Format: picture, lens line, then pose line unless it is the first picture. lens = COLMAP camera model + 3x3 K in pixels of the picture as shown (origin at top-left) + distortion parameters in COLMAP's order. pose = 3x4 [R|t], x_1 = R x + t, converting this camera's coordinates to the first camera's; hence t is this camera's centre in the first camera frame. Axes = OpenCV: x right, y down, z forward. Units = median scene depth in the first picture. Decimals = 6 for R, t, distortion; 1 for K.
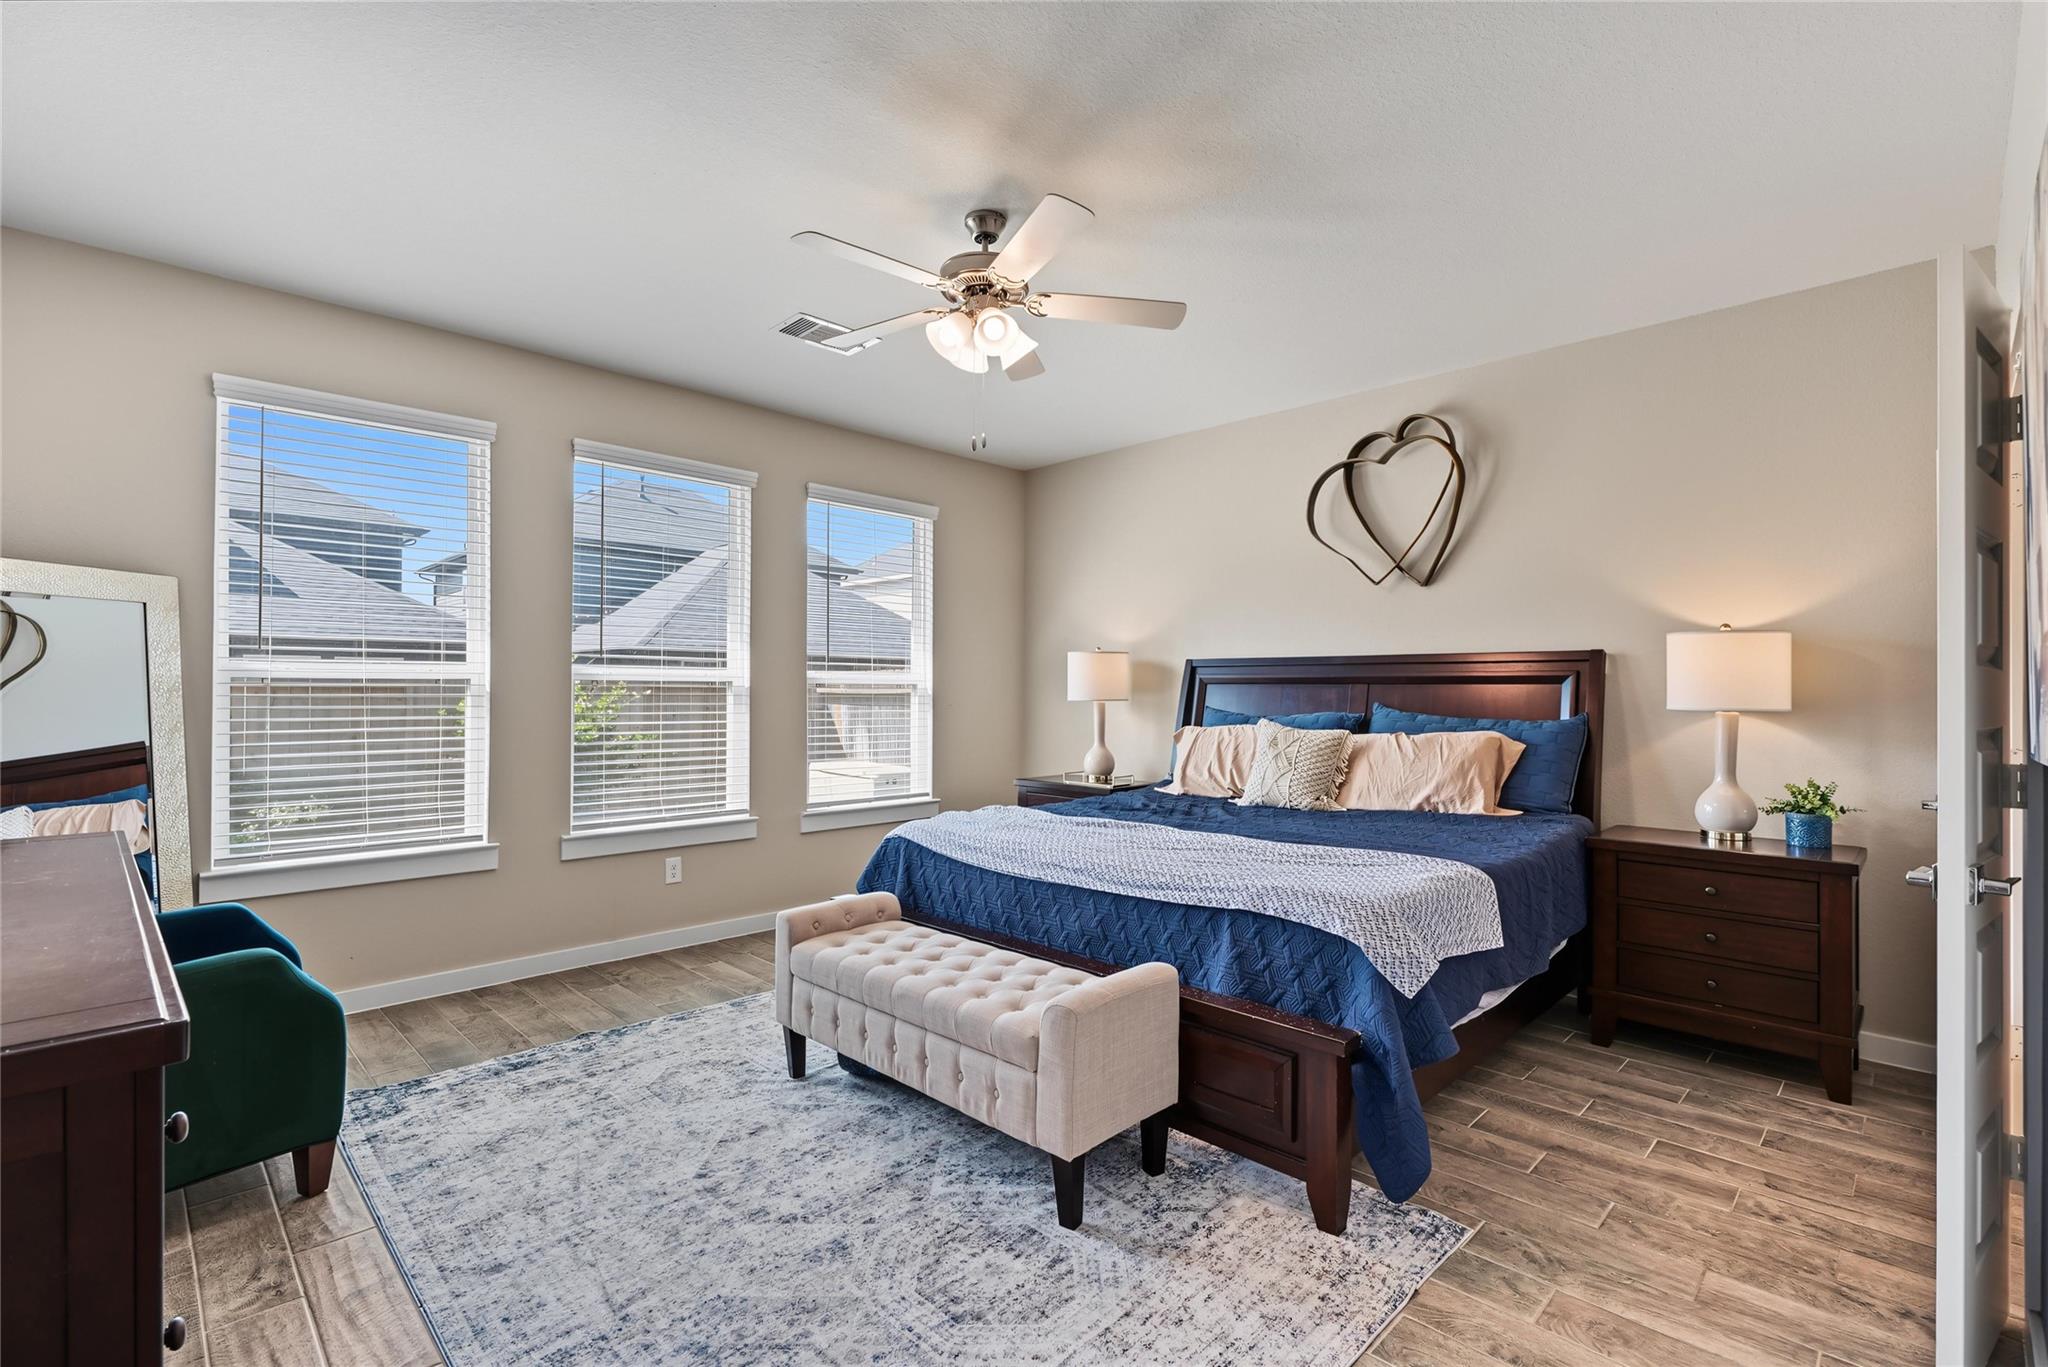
lens RADIAL K [[925.2, 0, 1025.1], [0, 925.2, 690.6], [0, 0, 1]] dist [0.000646, -0.000804]
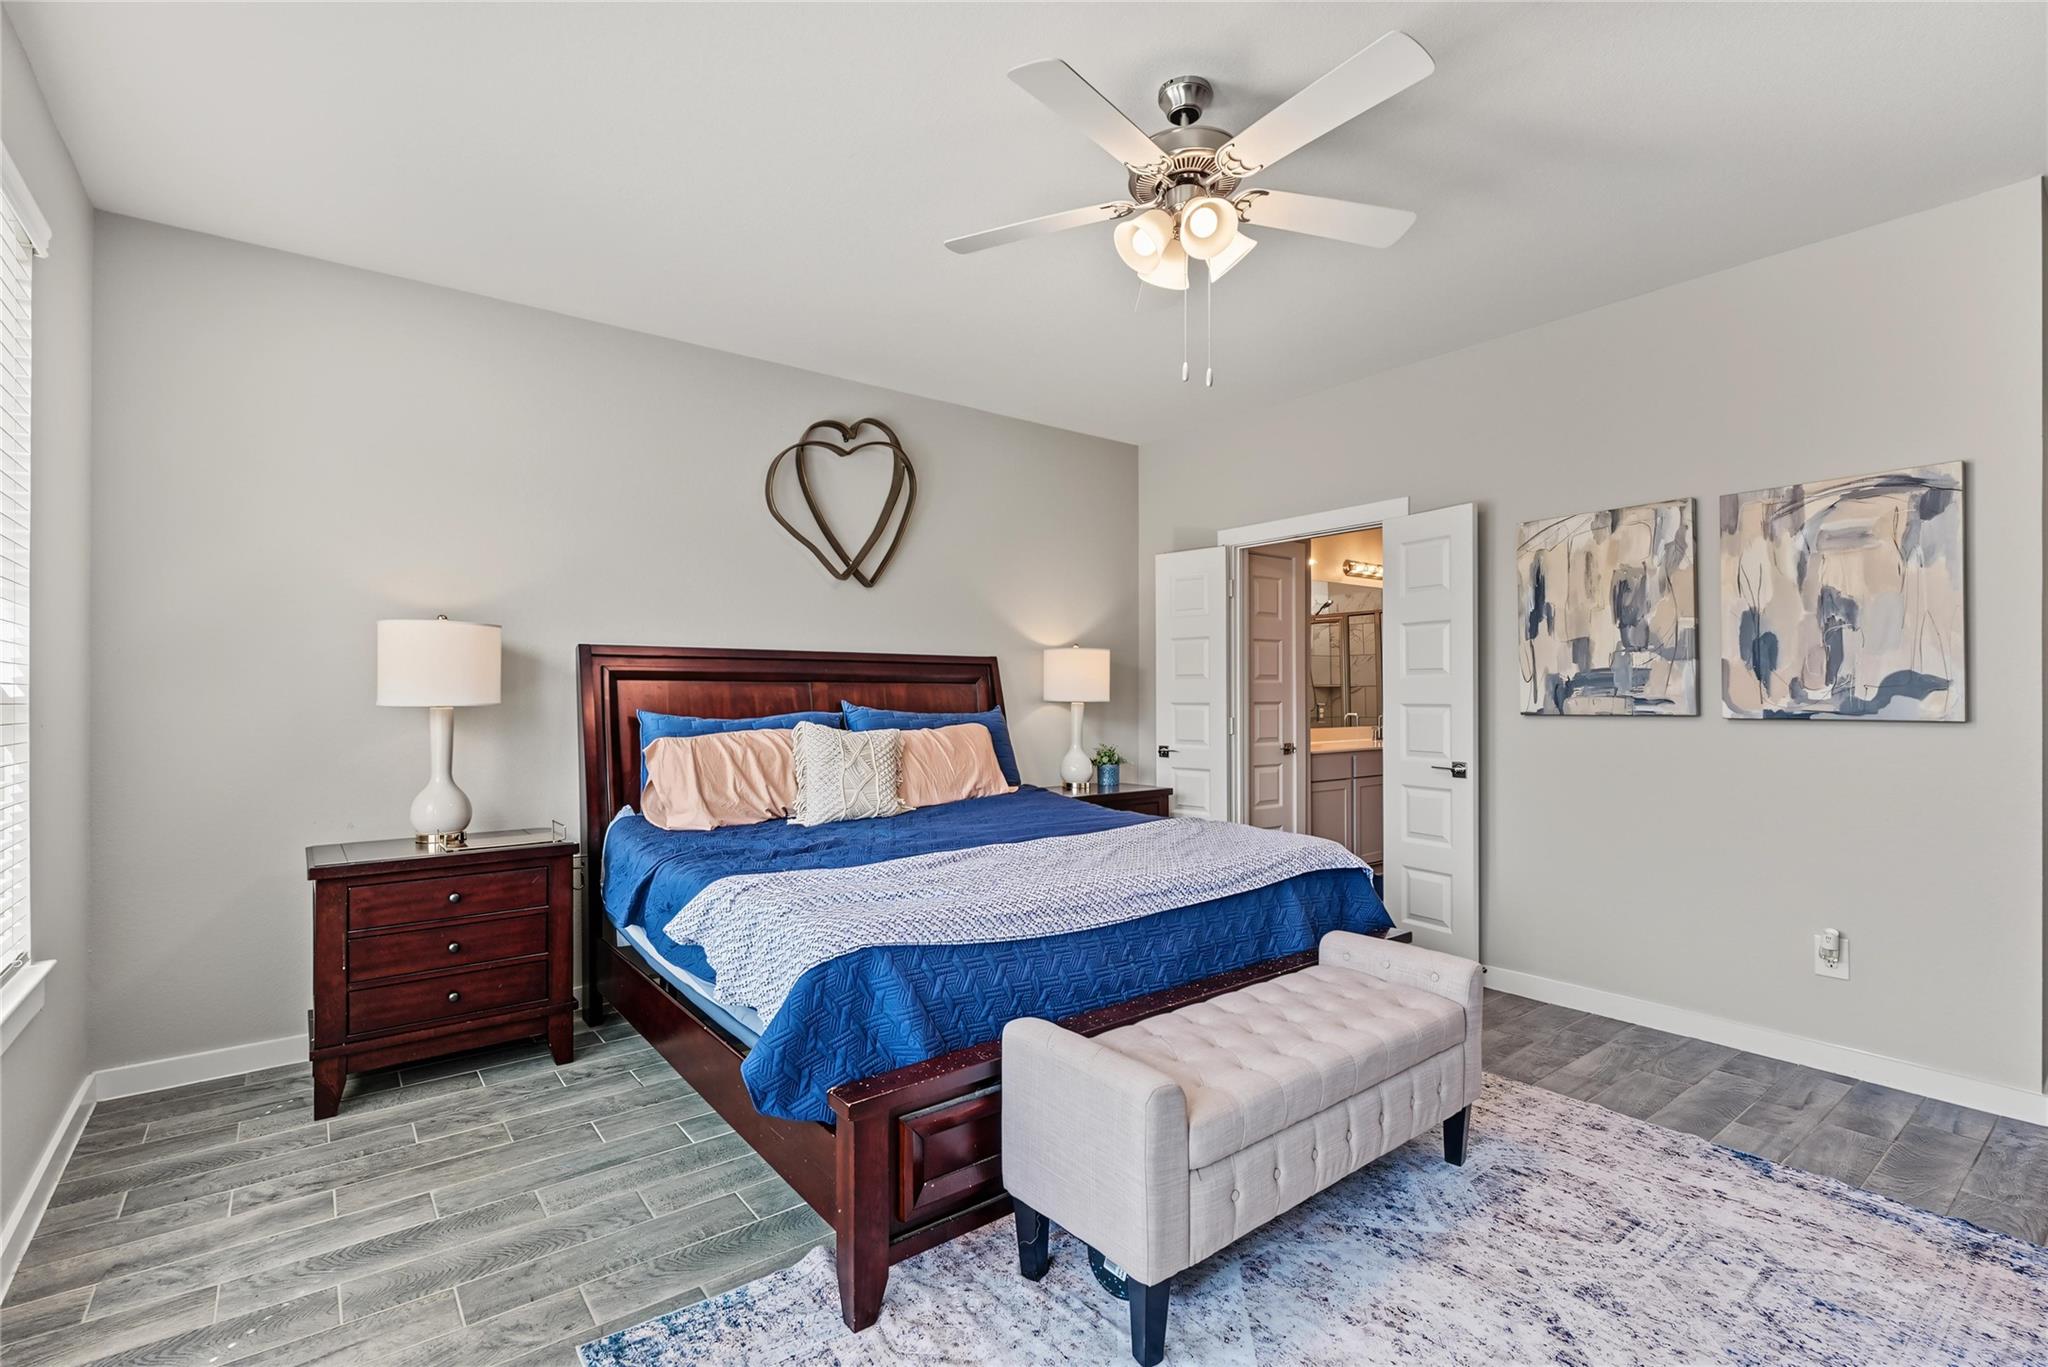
lens RADIAL K [[925.2, 0, 1038.7], [0, 925.2, 687.8], [0, 0, 1]] dist [0.000646, -0.000804]
pose [[0.120639, 0.007175, 0.992671, -0.719977], [0.005476, 0.999954, -0.007893, 0.009683], [-0.992681, 0.006388, 0.120594, 0.875539]]
